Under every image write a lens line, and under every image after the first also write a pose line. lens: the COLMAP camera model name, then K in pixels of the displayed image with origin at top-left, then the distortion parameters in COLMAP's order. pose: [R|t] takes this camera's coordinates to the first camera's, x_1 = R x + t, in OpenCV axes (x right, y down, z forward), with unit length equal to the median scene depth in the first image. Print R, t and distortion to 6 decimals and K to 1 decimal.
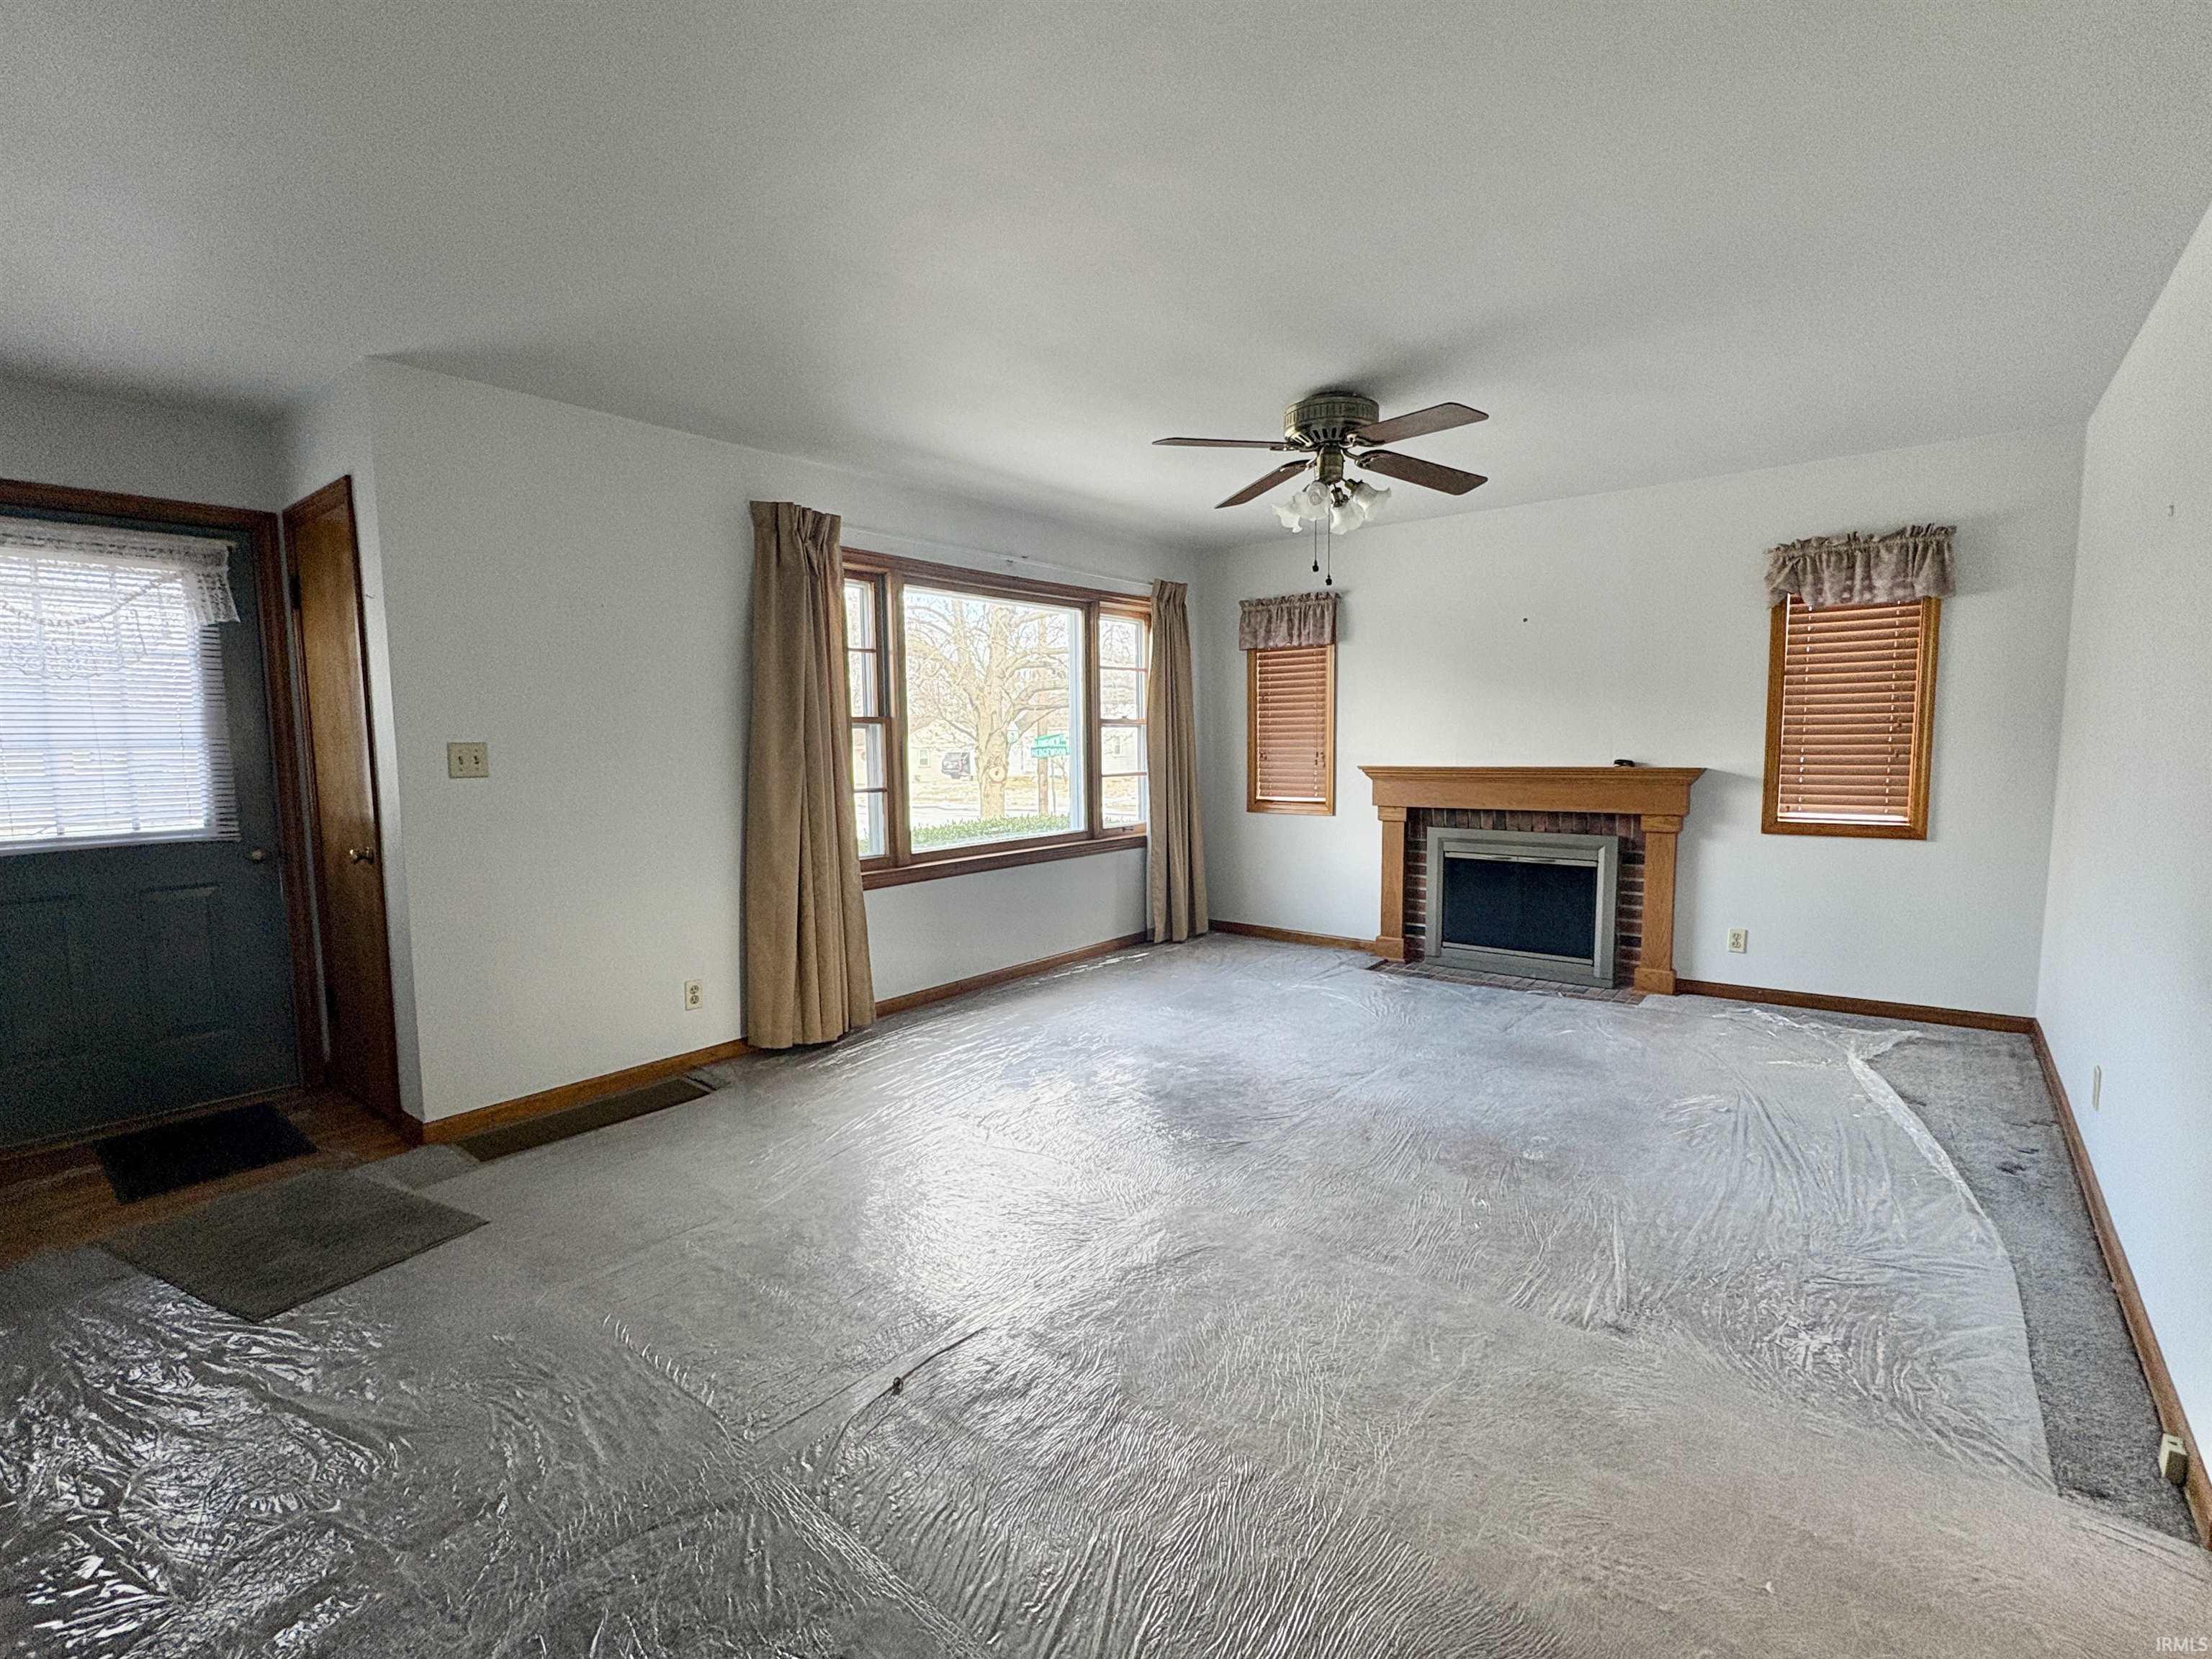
lens RADIAL K [[1007.4, 0, 1106.0], [0, 1007.4, 829.5], [0, 0, 1]] dist [-0.001162, -0.000408]
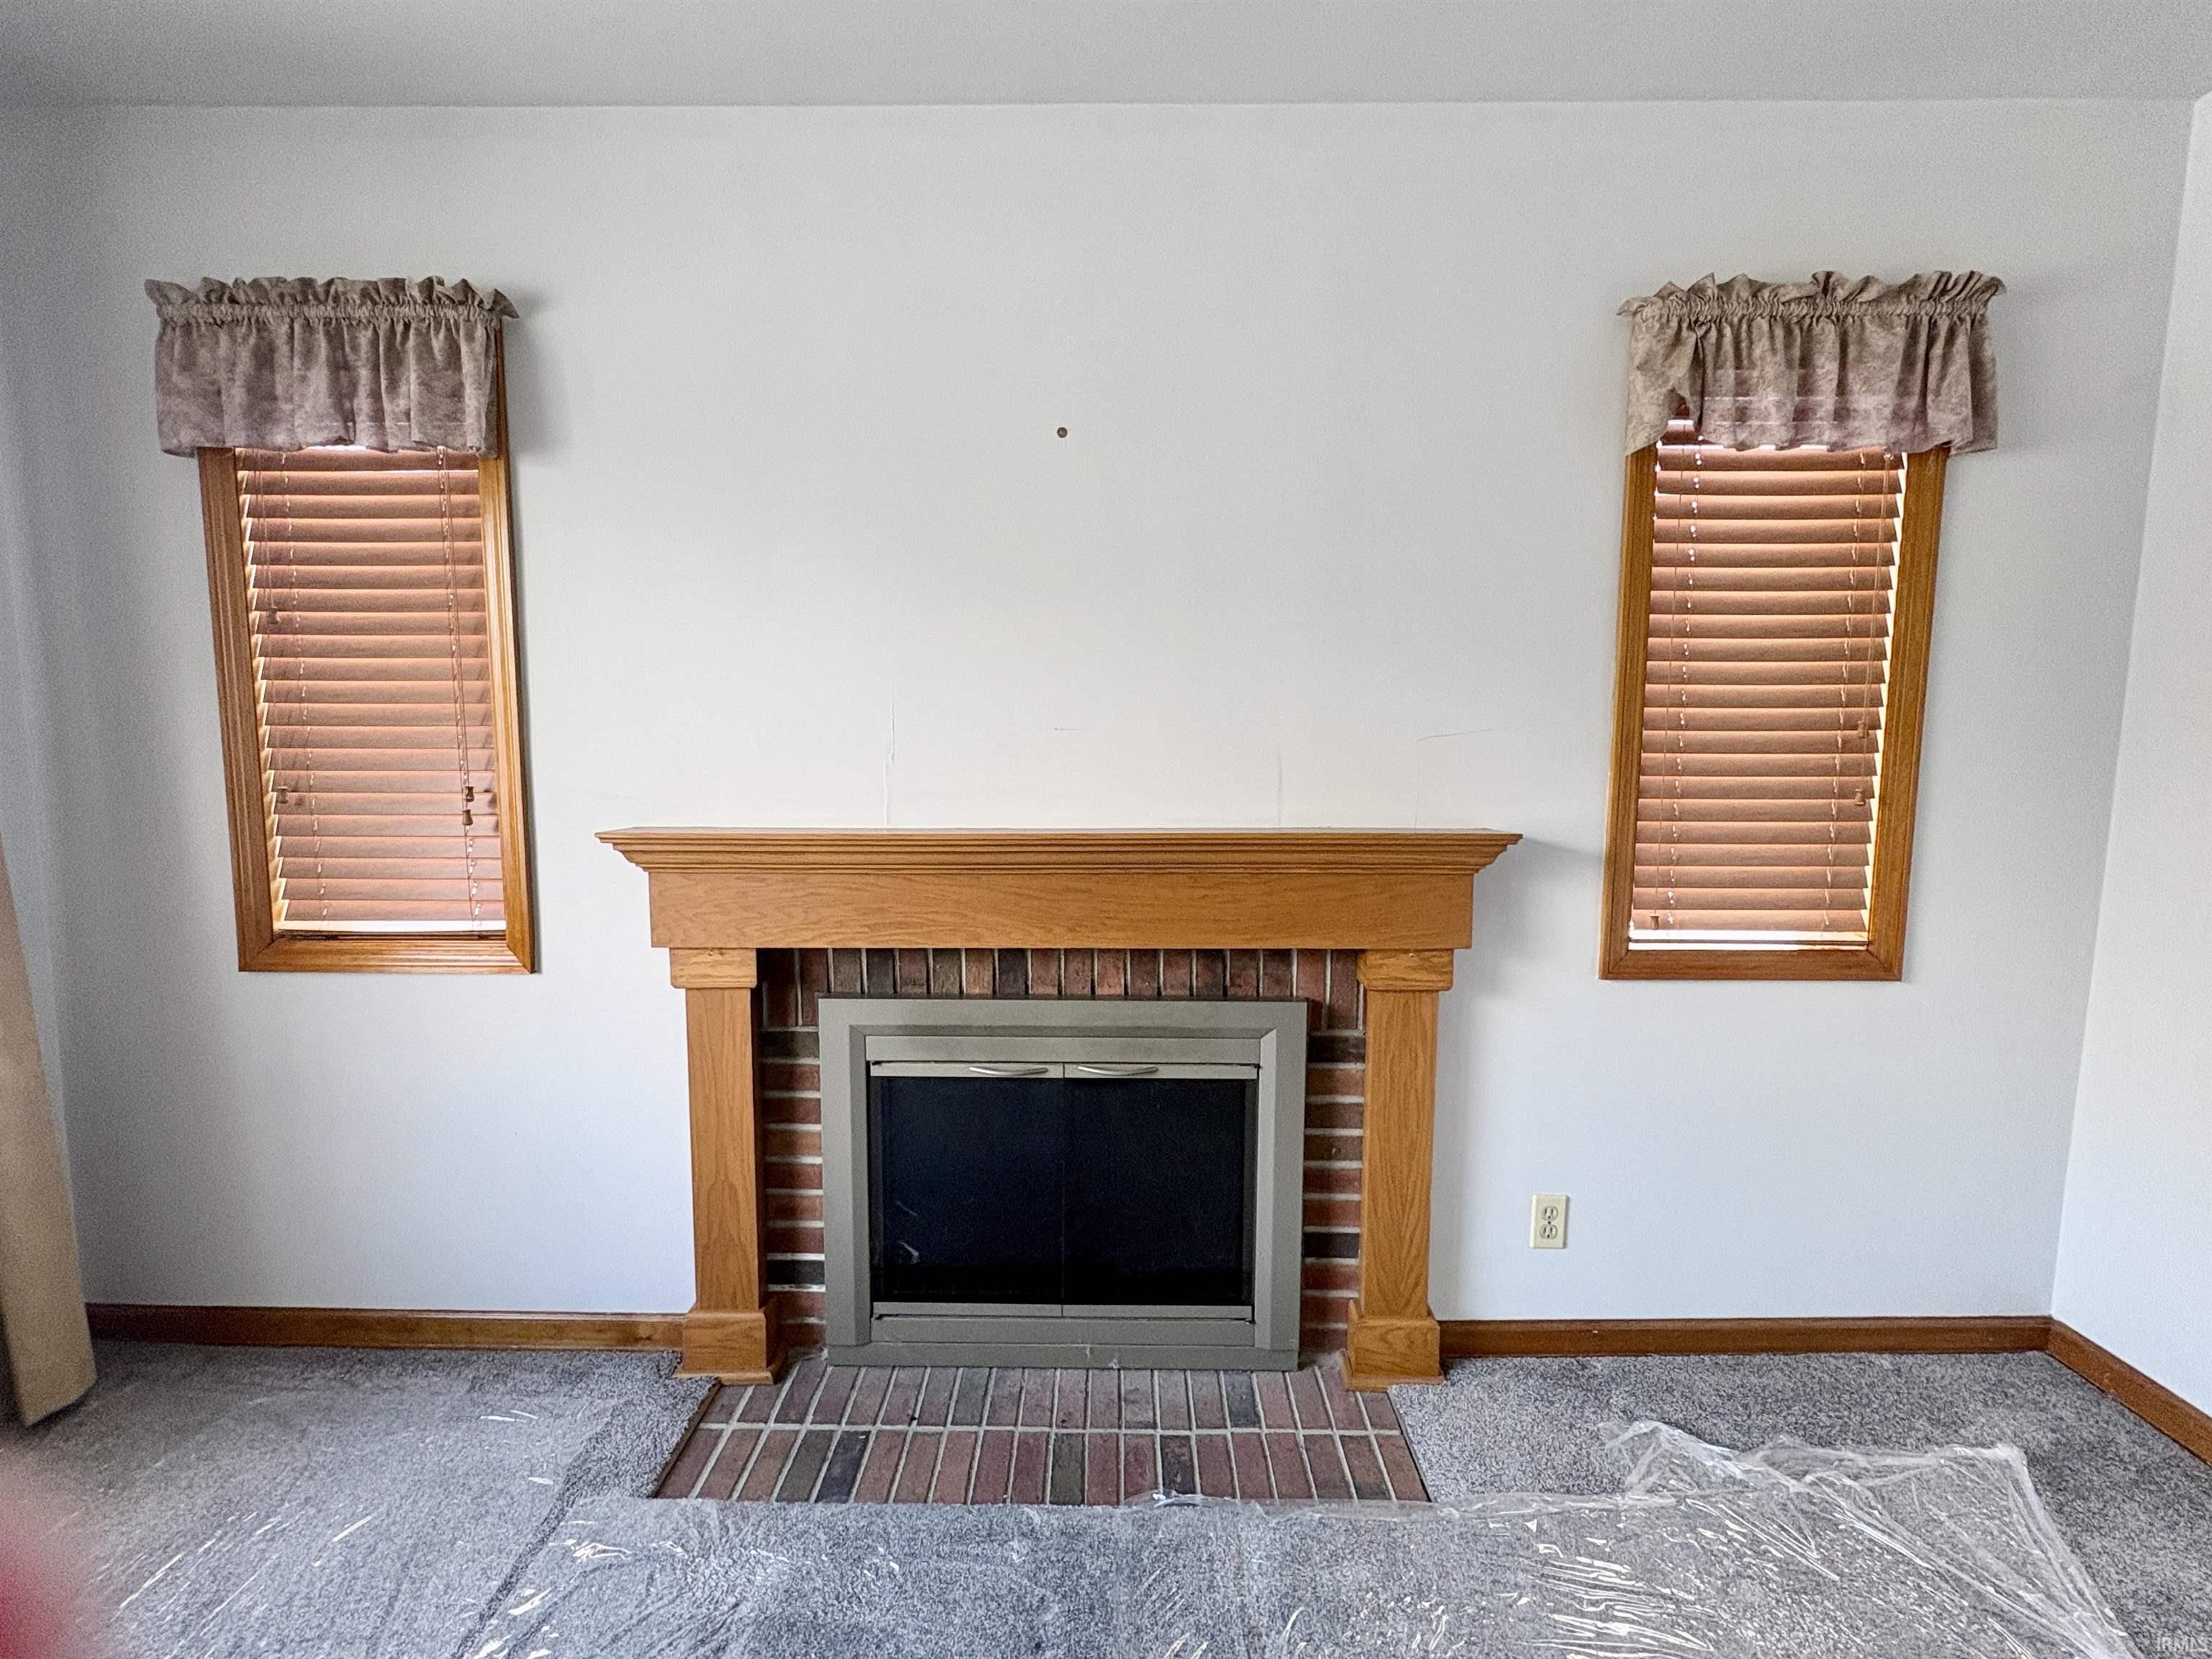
lens RADIAL K [[1007.4, 0, 1106.0], [0, 1007.4, 829.5], [0, 0, 1]] dist [-0.001162, -0.000408]
pose [[0.784071, -0.047390, 0.618860, 0.188557], [0.043588, 0.998823, 0.021261, -0.068013], [-0.619139, 0.010304, 0.785214, 0.682067]]
